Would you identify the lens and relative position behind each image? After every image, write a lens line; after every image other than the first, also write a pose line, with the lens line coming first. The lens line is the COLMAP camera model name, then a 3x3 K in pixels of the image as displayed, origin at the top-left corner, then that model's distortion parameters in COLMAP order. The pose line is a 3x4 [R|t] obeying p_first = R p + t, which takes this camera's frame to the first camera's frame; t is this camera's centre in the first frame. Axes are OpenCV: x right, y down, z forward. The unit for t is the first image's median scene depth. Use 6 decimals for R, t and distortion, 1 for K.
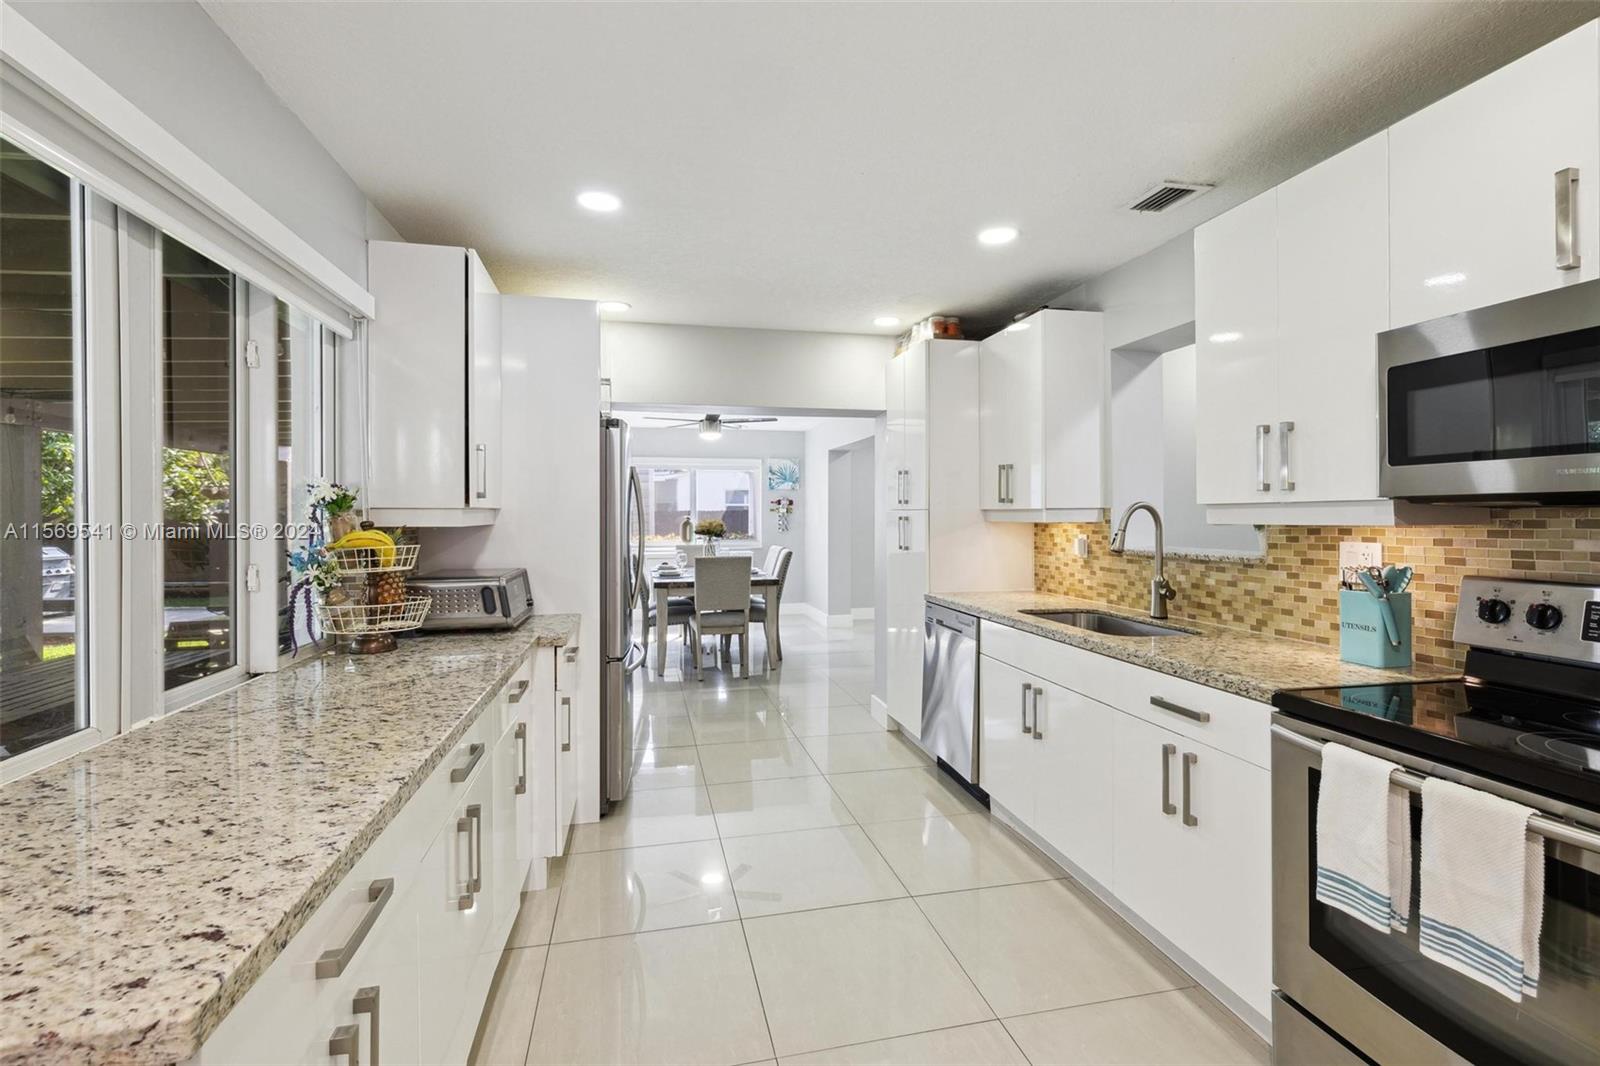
lens RADIAL K [[686.9, 0, 801.6], [0, 686.9, 520.5], [0, 0, 1]] dist [0.001403, 0.001073]
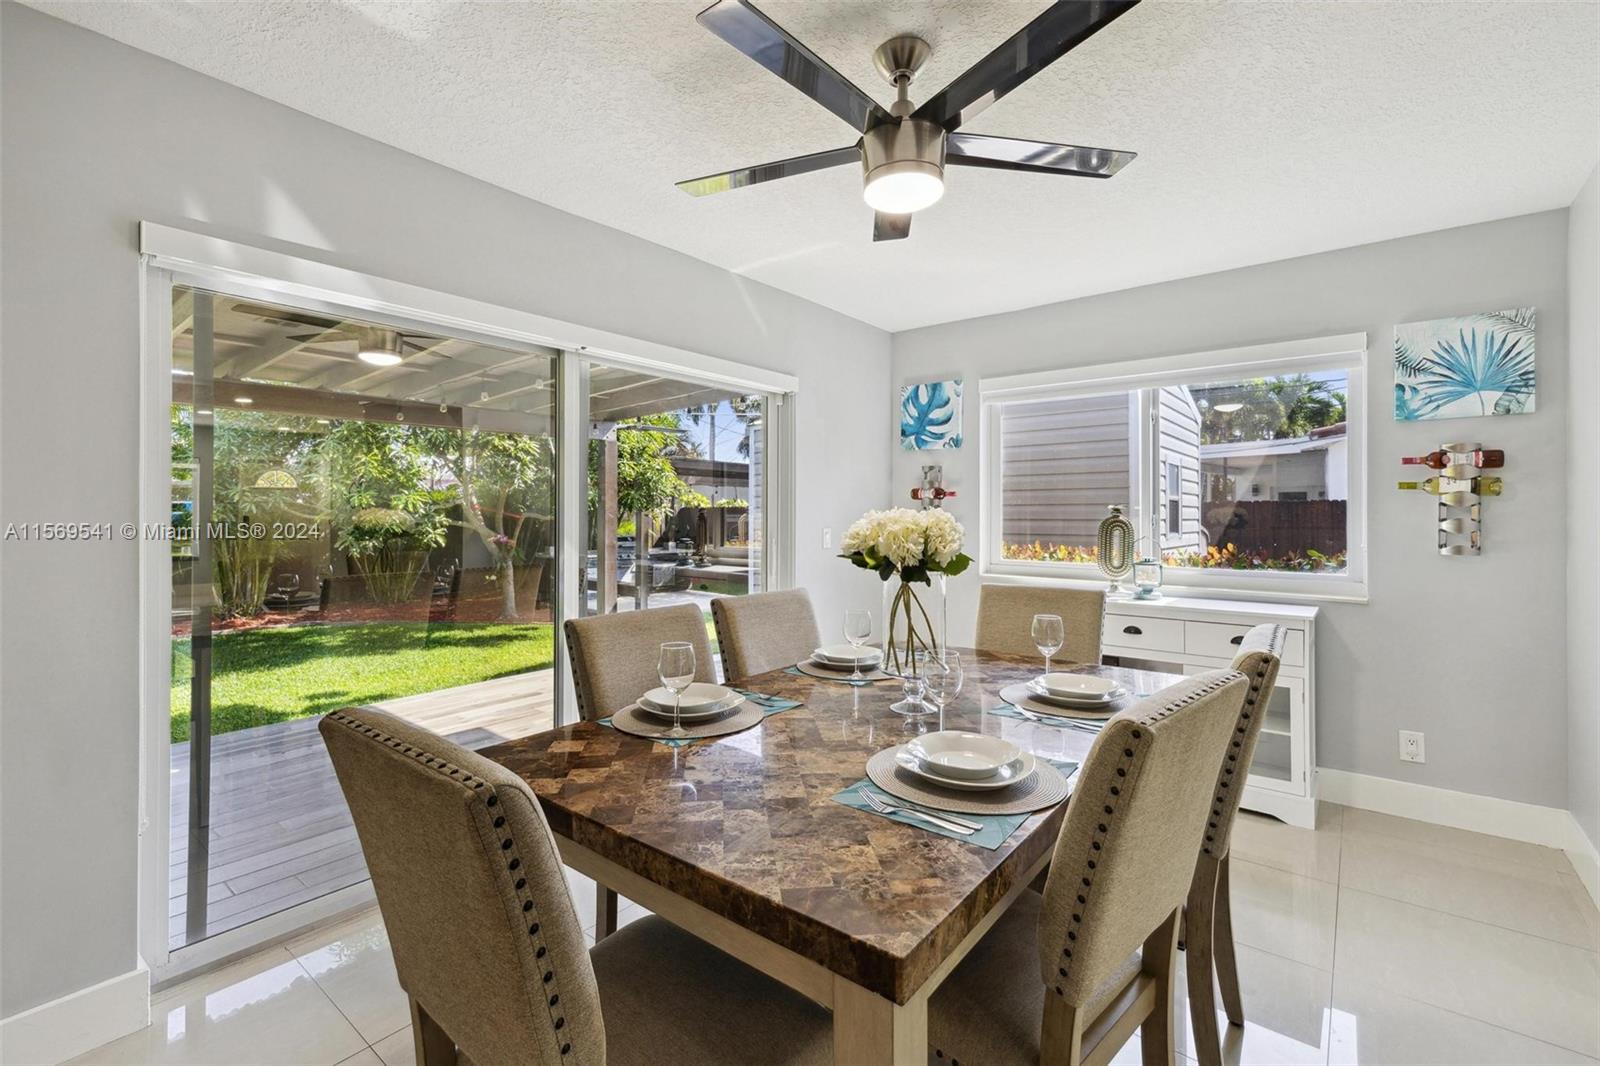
lens RADIAL K [[686.9, 0, 799.7], [0, 686.9, 517.2], [0, 0, 1]] dist [0.001403, 0.001073]
pose [[0.615994, 0.008023, -0.787710, 0.034049], [-0.004147, 0.999967, 0.006942, -0.001892], [0.787740, -0.001010, 0.616007, 0.582595]]
